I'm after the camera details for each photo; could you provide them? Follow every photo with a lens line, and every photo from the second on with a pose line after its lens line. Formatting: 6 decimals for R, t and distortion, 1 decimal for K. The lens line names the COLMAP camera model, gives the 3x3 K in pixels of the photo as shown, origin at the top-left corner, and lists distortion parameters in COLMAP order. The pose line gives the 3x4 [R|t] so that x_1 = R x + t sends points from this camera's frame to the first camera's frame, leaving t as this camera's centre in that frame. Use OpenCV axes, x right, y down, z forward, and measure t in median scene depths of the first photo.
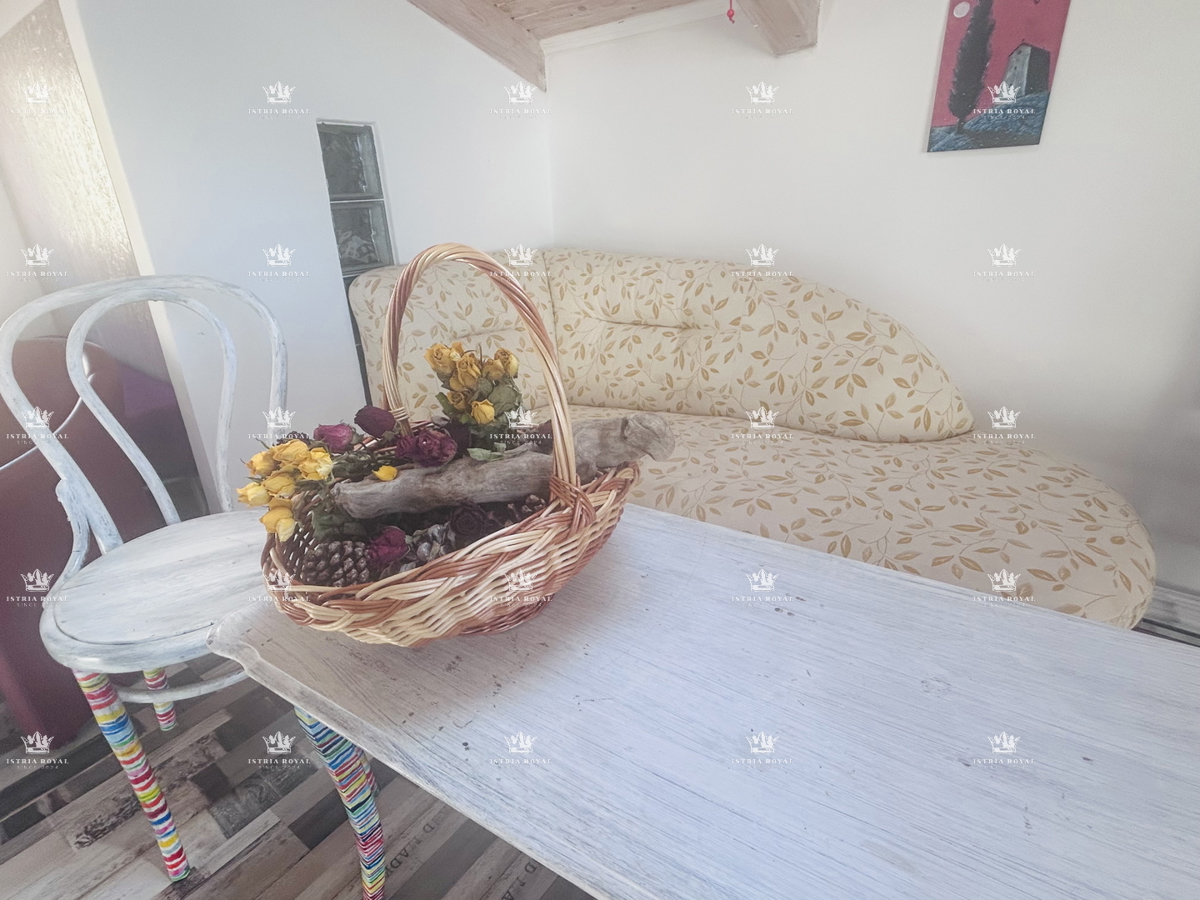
lens RADIAL K [[629.3, 0, 603.8], [0, 629.3, 457.5], [0, 0, 1]] dist [-0.005949, 0.001107]
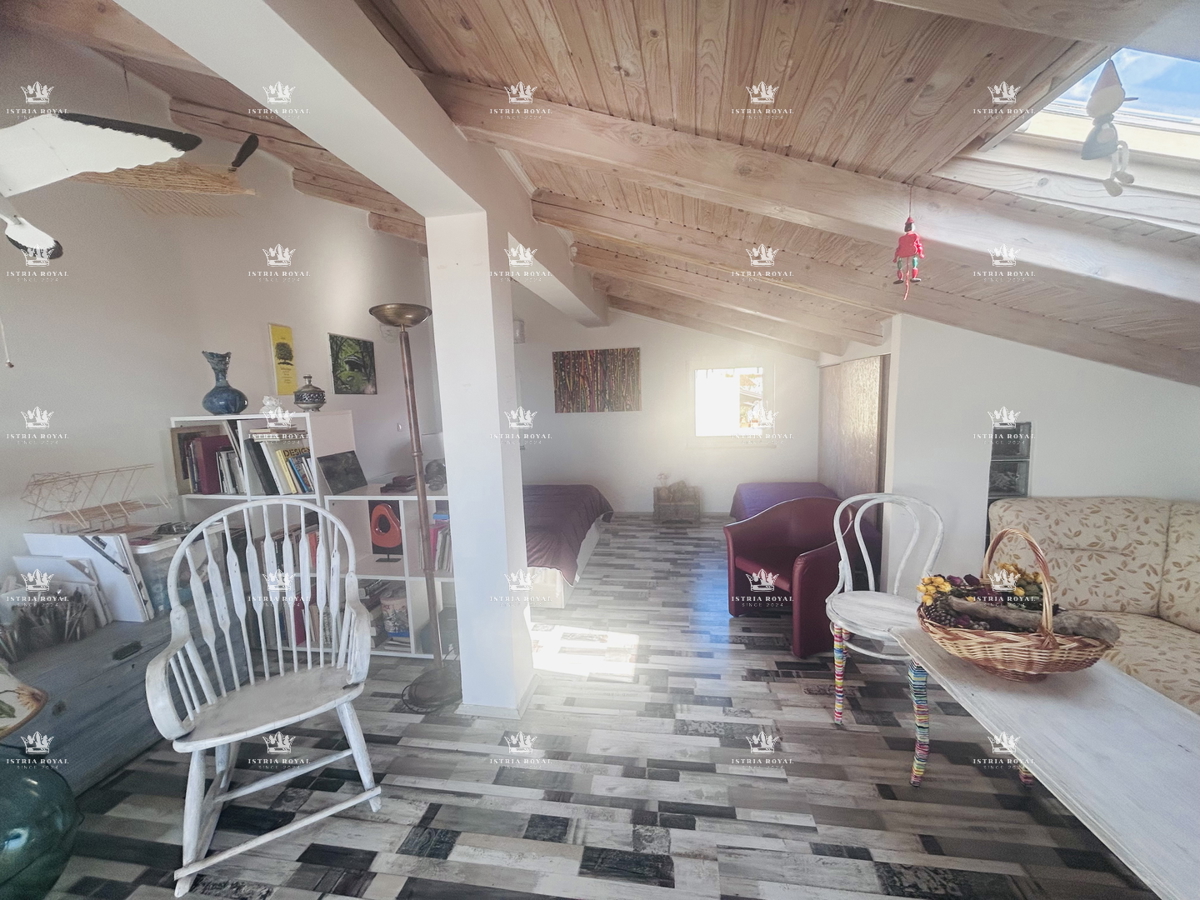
lens RADIAL K [[481.9, 0, 599.8], [0, 481.9, 452.0], [0, 0, 1]] dist [-0.002210, 0.001006]
pose [[0.459313, 0.119203, -0.880240, 0.289744], [-0.328964, 0.943321, -0.043909, 0.017702], [0.825115, 0.309735, 0.472493, -0.652040]]
